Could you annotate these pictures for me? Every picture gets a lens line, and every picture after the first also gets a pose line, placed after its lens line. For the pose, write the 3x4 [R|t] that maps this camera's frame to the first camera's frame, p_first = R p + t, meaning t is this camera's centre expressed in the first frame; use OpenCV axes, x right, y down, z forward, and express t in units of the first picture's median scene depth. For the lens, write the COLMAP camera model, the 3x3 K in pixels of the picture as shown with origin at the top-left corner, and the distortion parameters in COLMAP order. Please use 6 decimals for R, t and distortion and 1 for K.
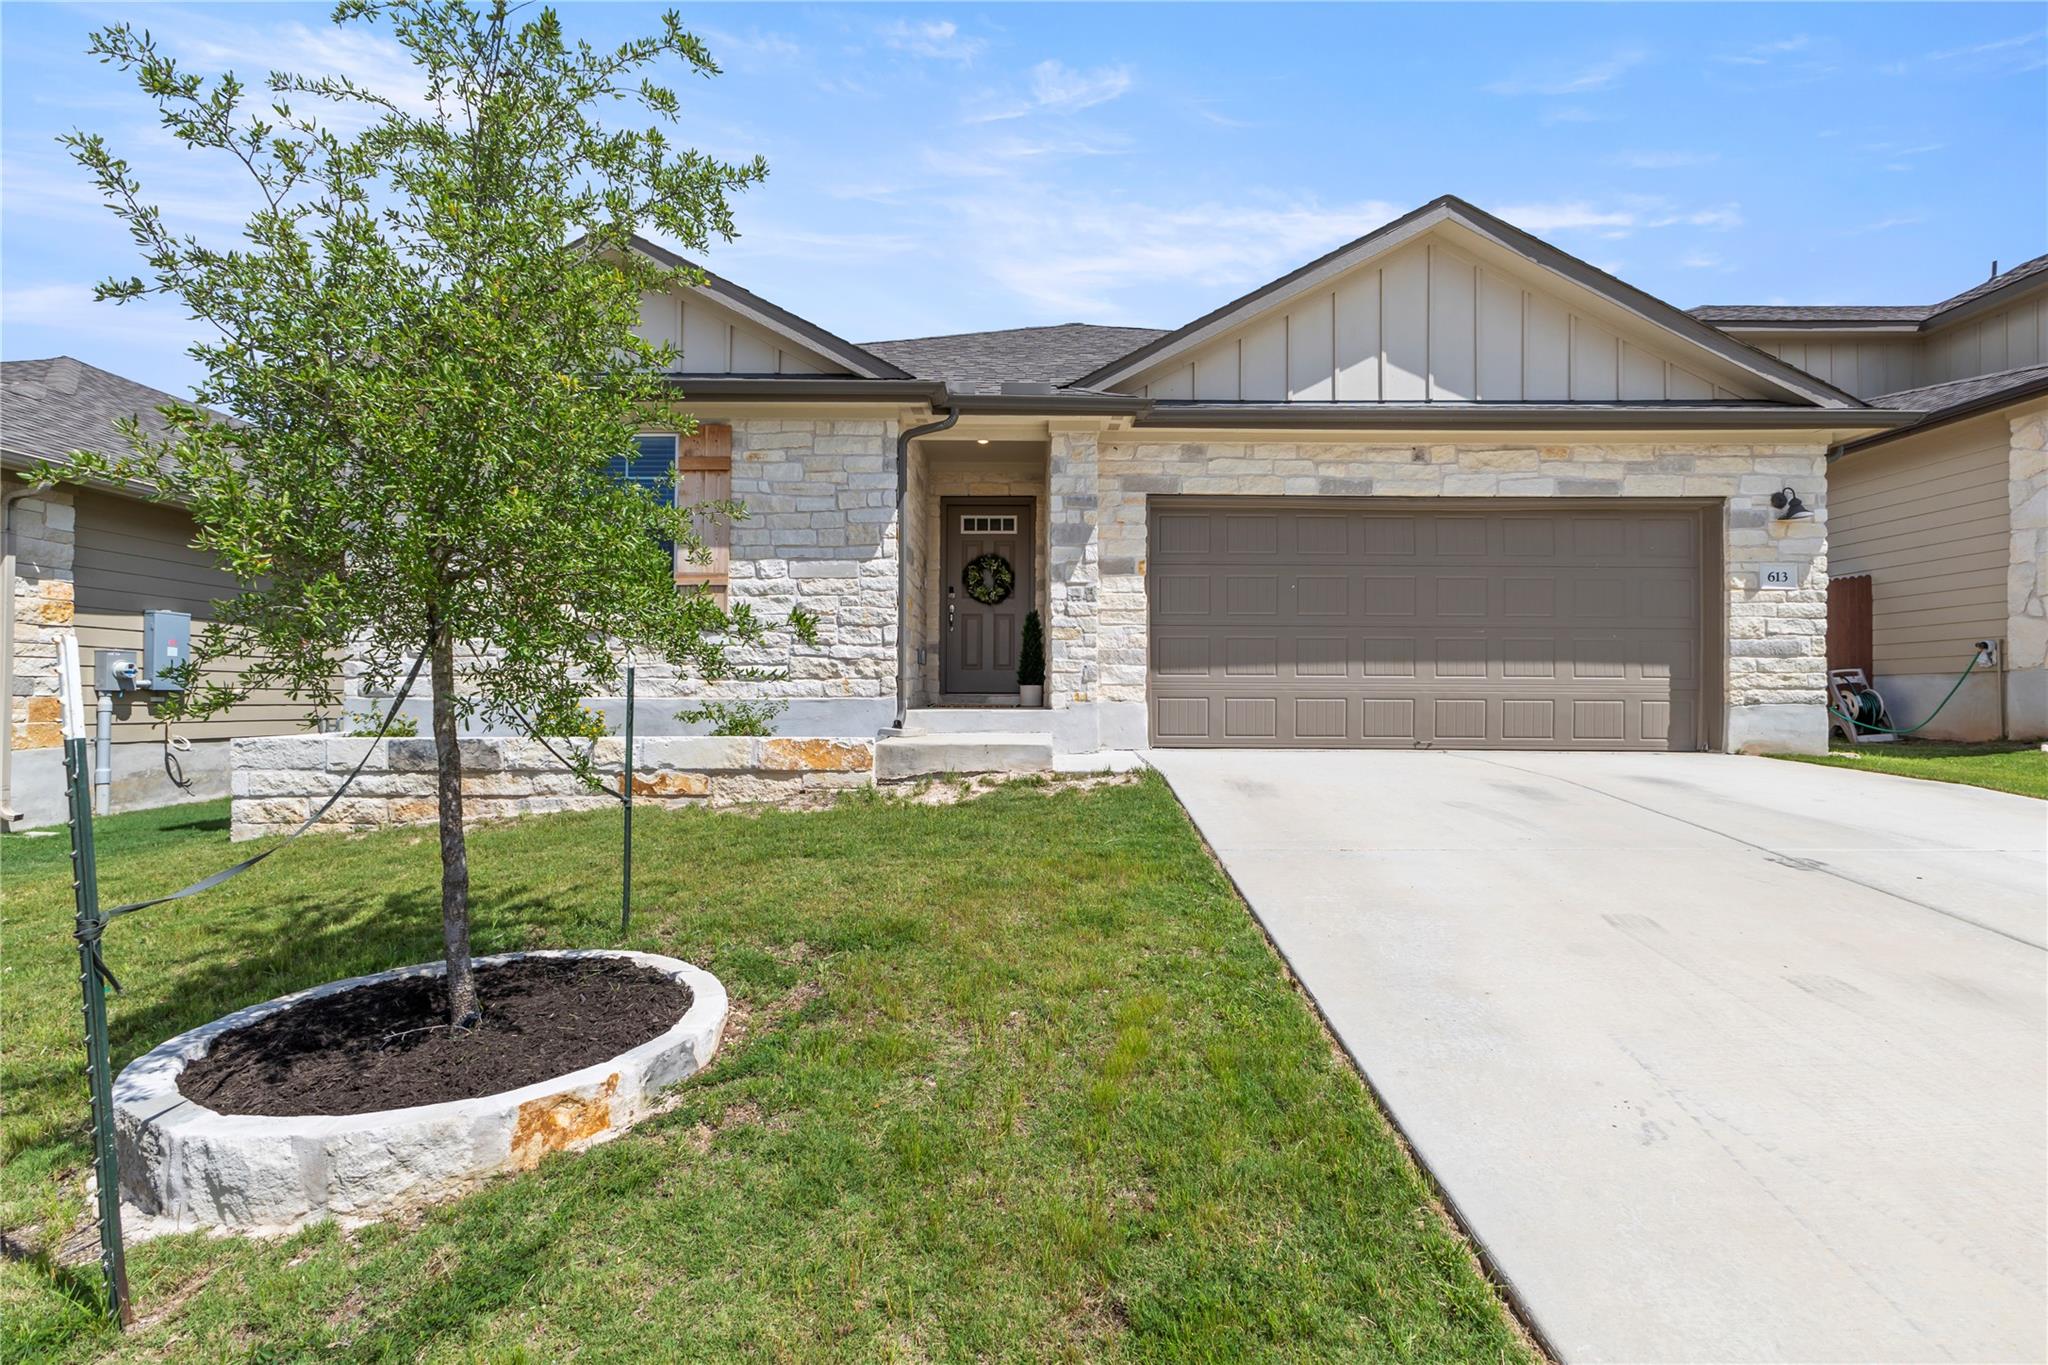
lens RADIAL K [[936.7, 0, 1011.5], [0, 936.7, 688.9], [0, 0, 1]] dist [-0.016917, 0.000093]
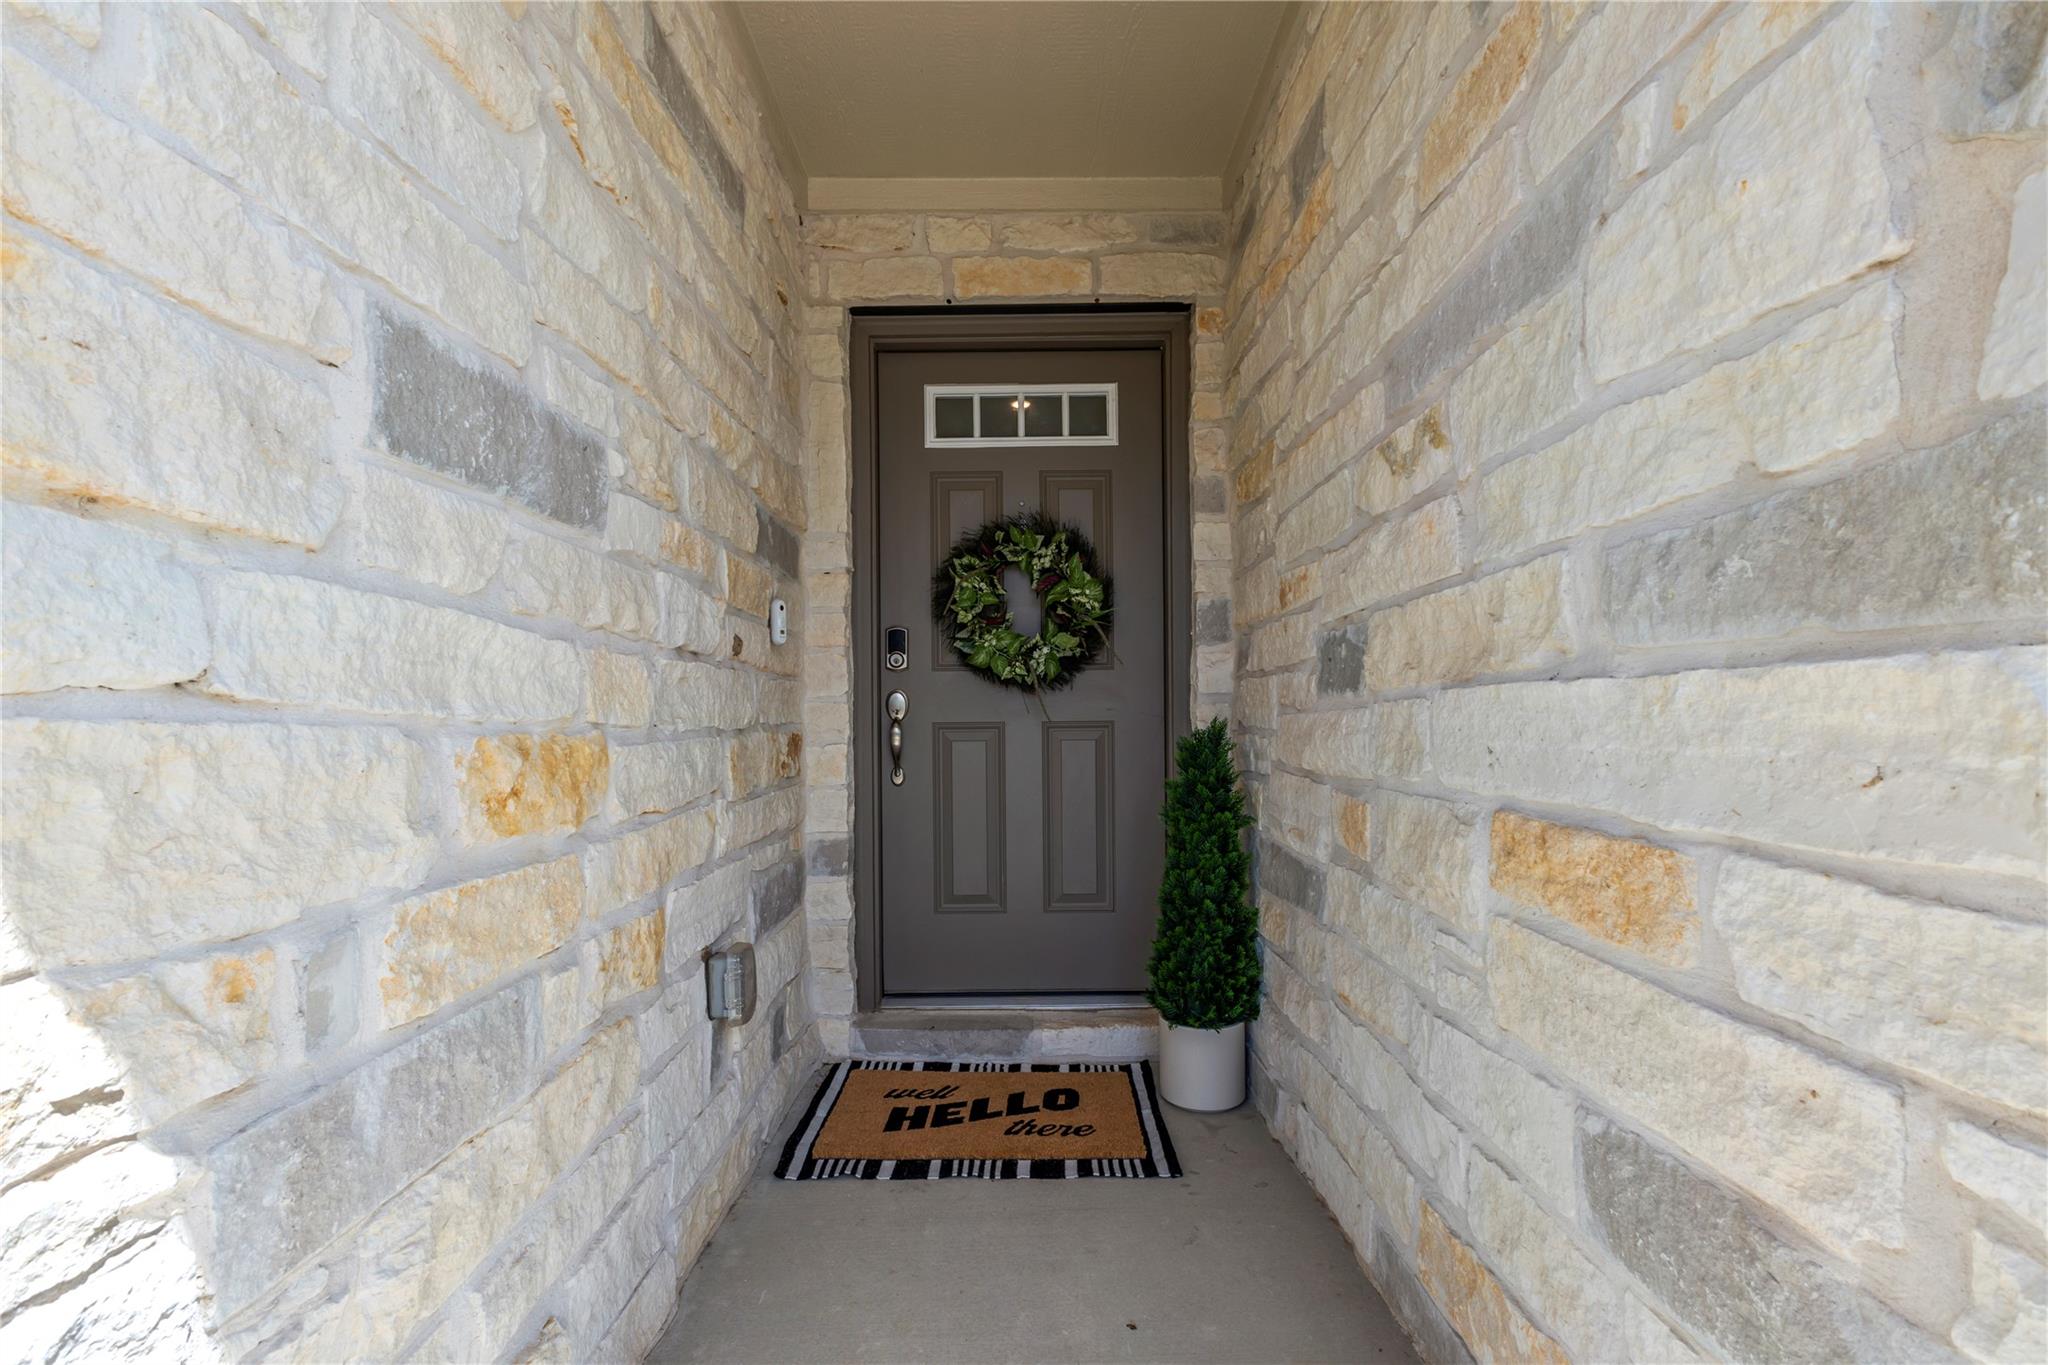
lens RADIAL K [[936.7, 0, 1025.4], [0, 936.7, 700.0], [0, 0, 1]] dist [-0.016917, 0.000093]
pose [[0.999851, -0.015563, -0.007524, -0.028708], [0.015485, 0.999827, -0.010351, -0.109143], [0.007684, 0.010233, 0.999918, 0.923423]]
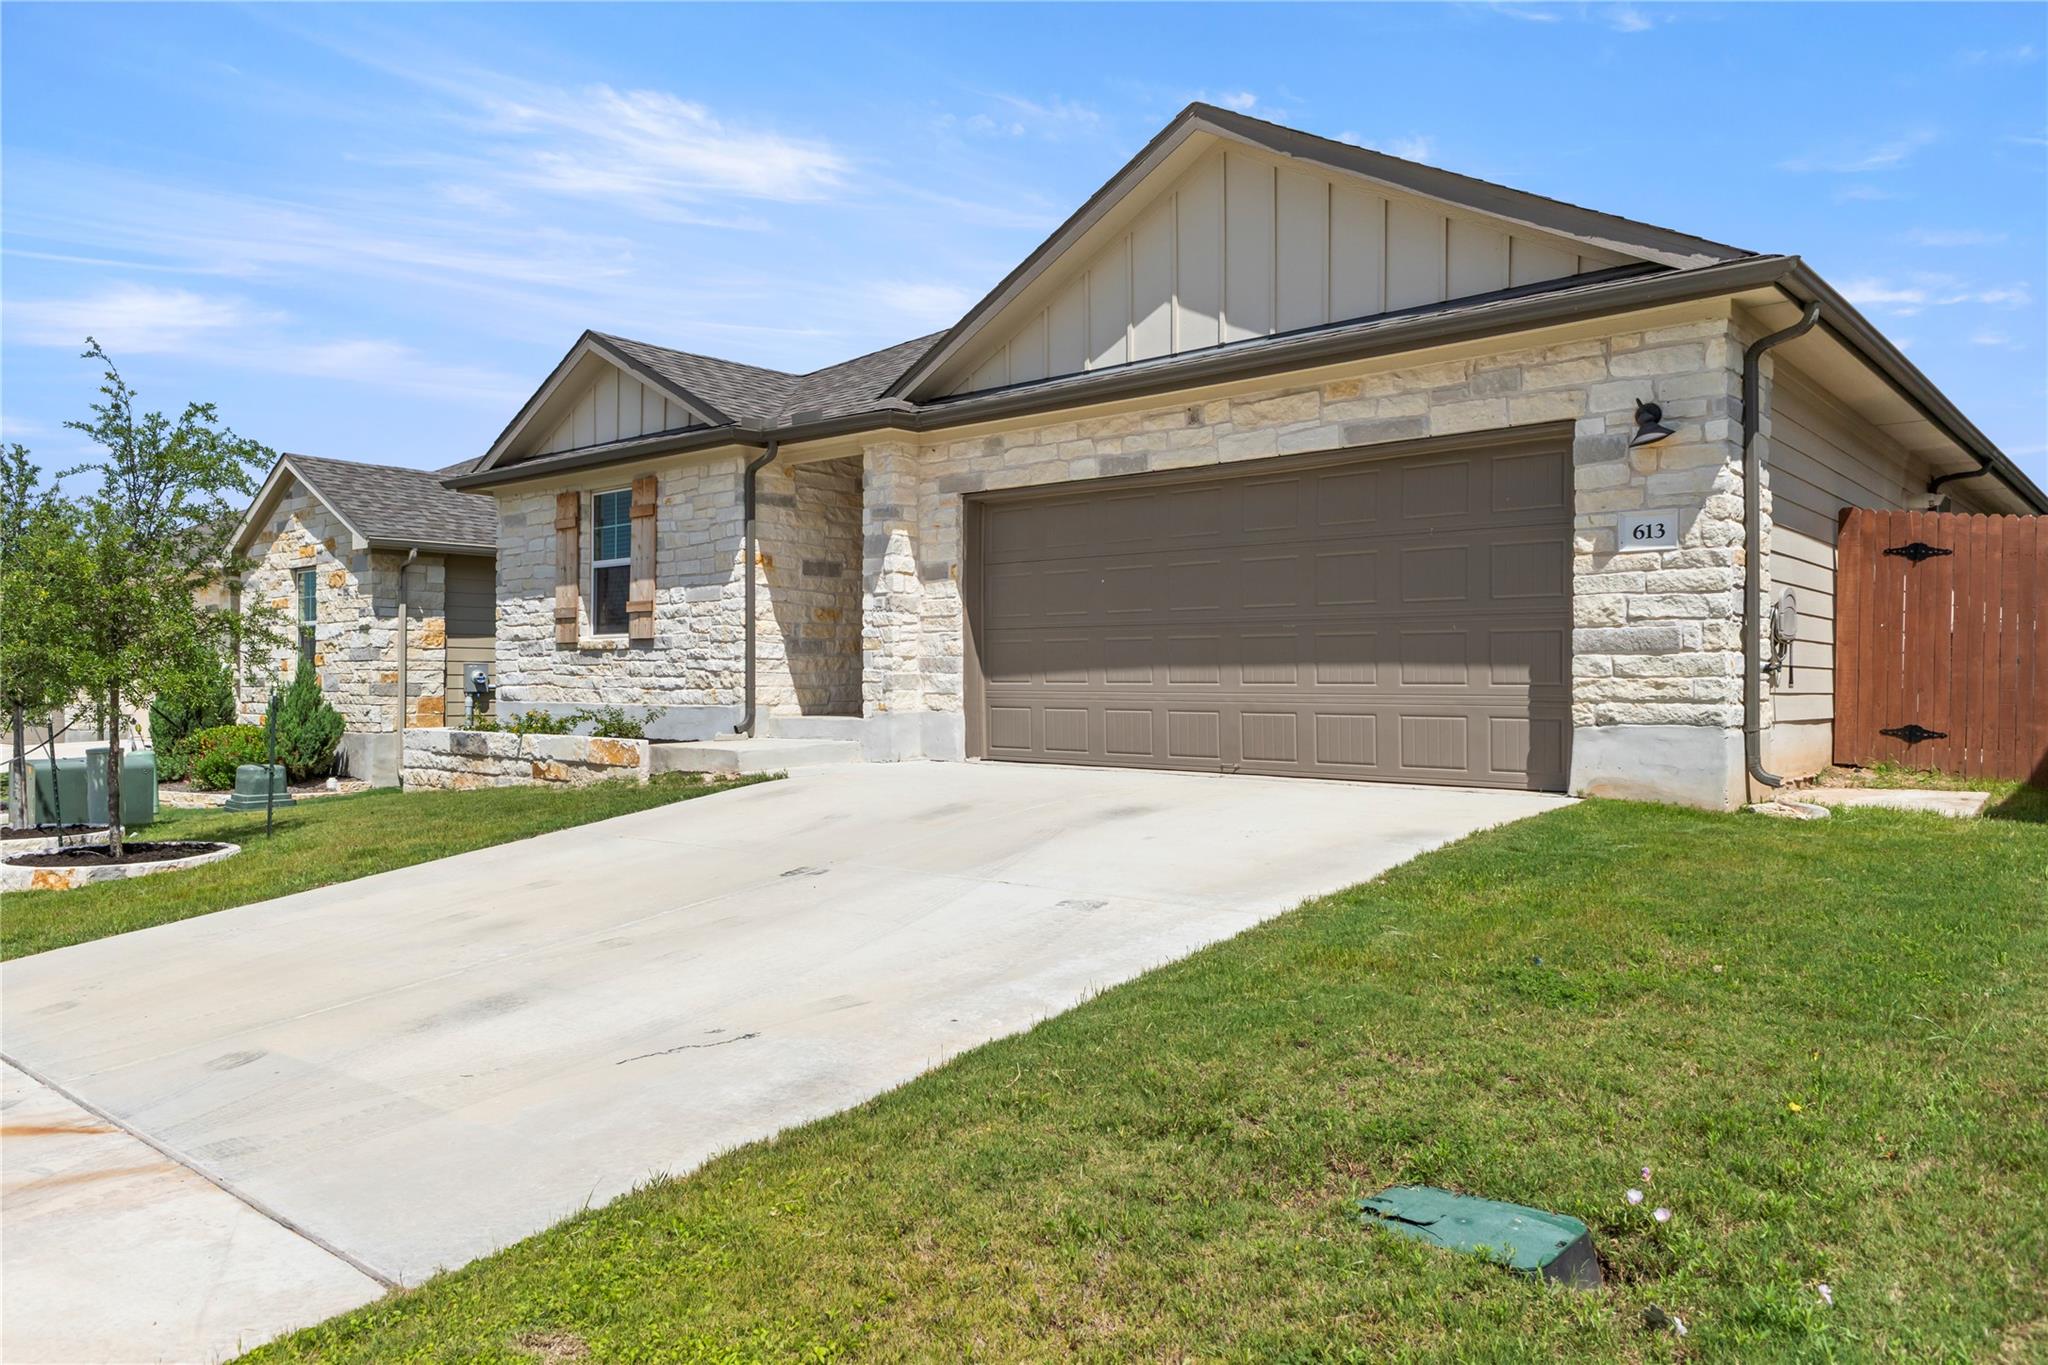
lens RADIAL K [[1408.0, 0, 1029.3], [0, 1408.0, 672.9], [0, 0, 1]] dist [-0.038444, -0.001695]
pose [[0.751739, -0.006800, -0.659425, 1.190192], [0.007809, 0.999969, -0.001409, -0.023455], [0.659414, -0.004090, 0.751769, -0.036832]]
